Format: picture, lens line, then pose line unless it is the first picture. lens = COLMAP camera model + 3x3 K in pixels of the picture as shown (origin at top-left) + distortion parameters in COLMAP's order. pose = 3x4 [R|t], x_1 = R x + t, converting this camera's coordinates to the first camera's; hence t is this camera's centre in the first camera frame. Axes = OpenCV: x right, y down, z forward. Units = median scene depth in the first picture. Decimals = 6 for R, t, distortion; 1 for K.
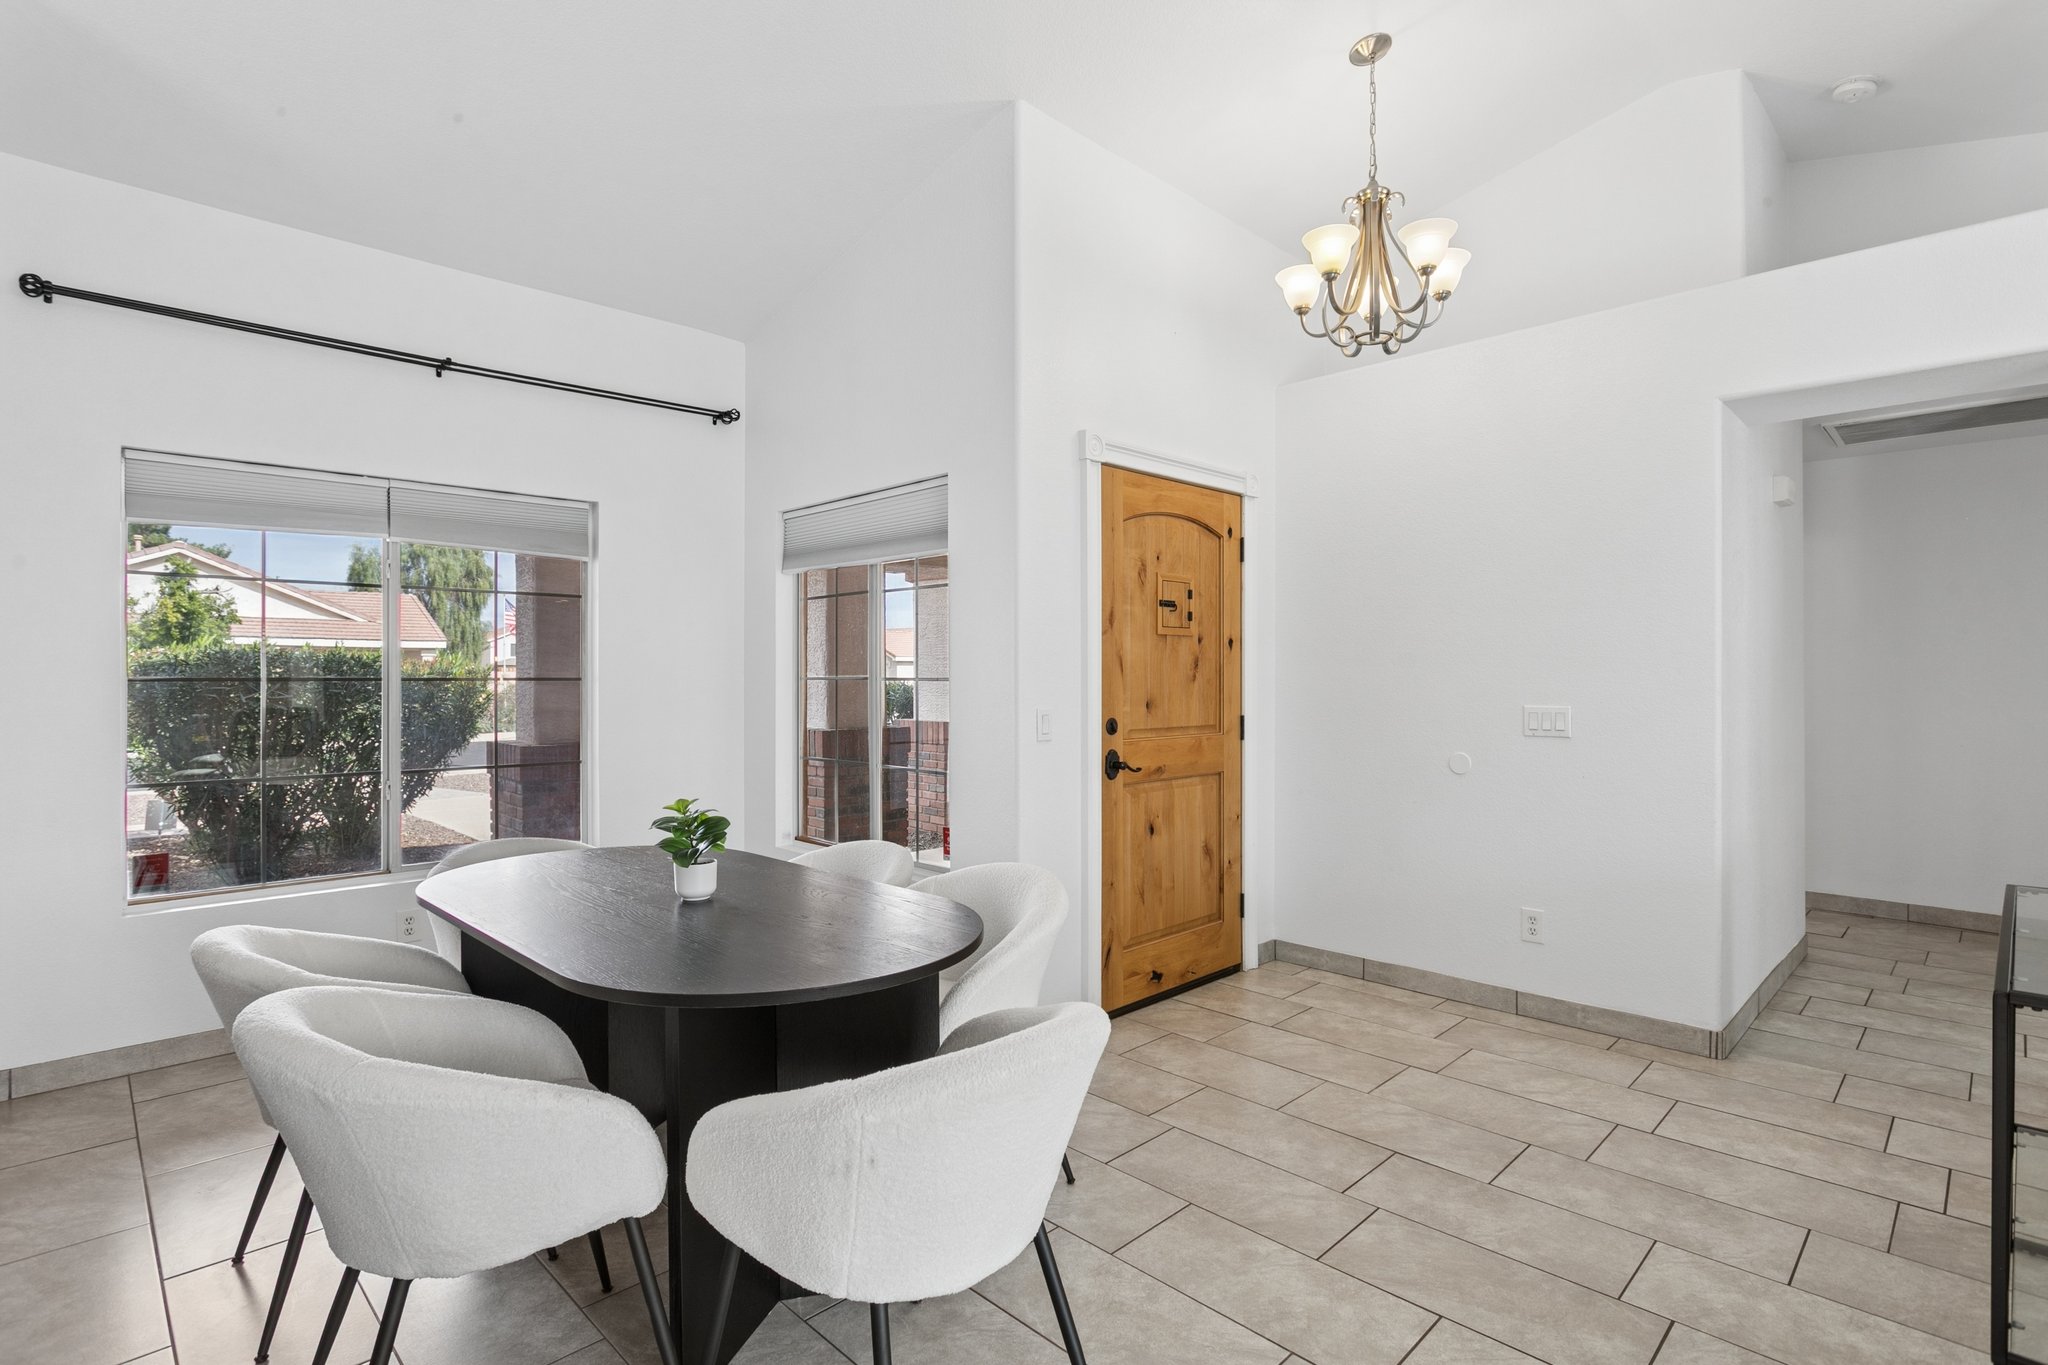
lens RADIAL K [[979.7, 0, 1023.9], [0, 979.7, 681.4], [0, 0, 1]] dist [-0.021321, 0.007605]
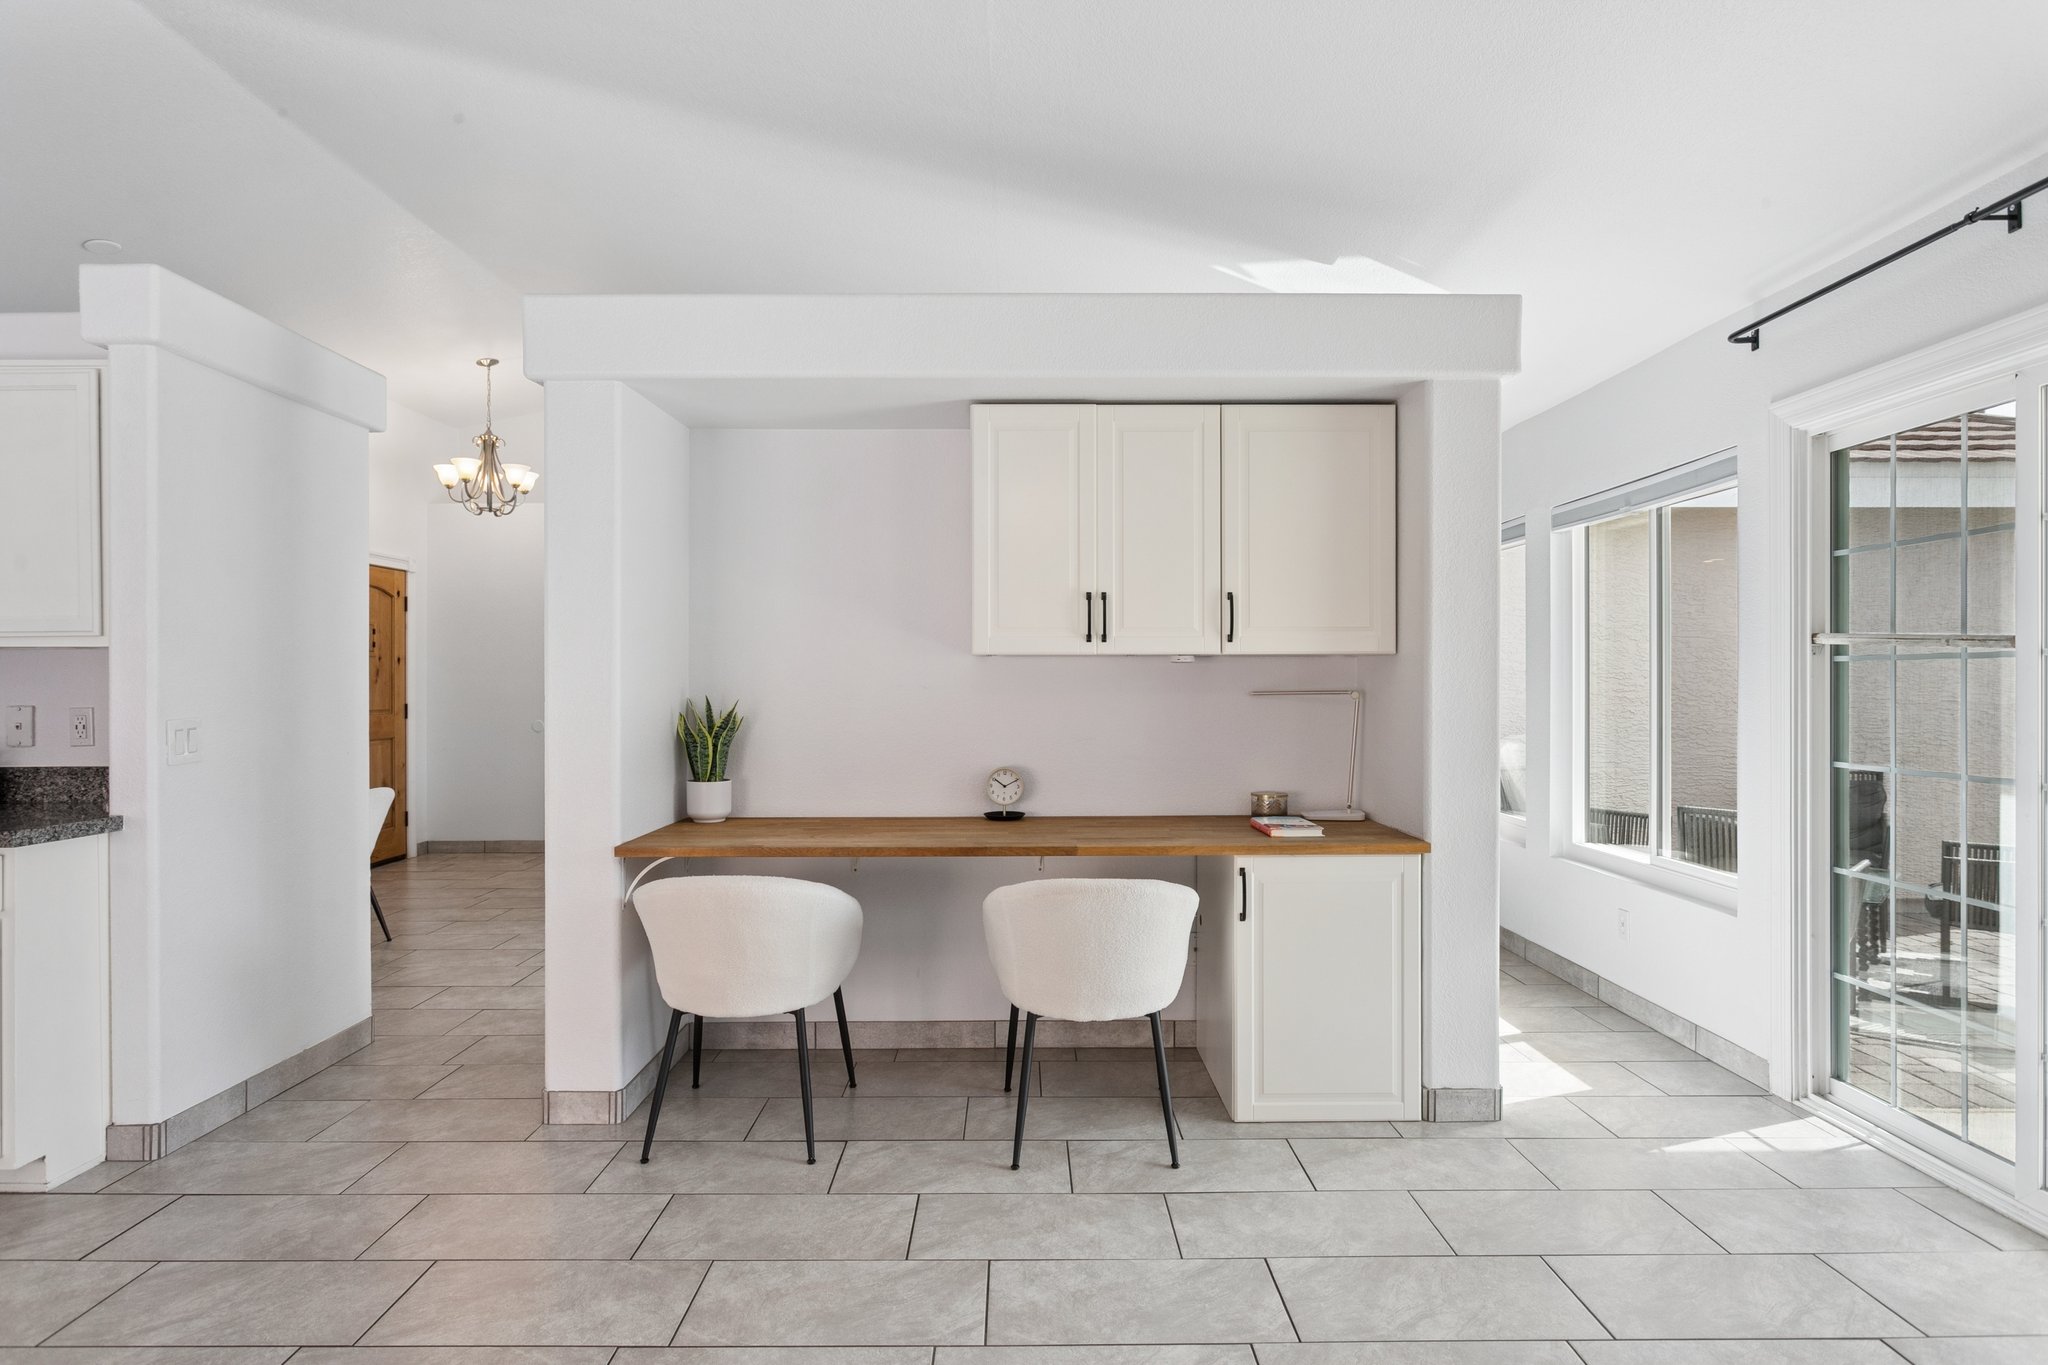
lens RADIAL K [[1067.5, 0, 1024.0], [0, 1067.5, 682.5], [0, 0, 1]] dist [-0.000148, 0.000438]
pose [[0.696746, -0.002503, 0.717314, -0.352494], [0.002085, 0.999997, 0.001464, -0.001740], [-0.717315, 0.000475, 0.696749, -1.032933]]
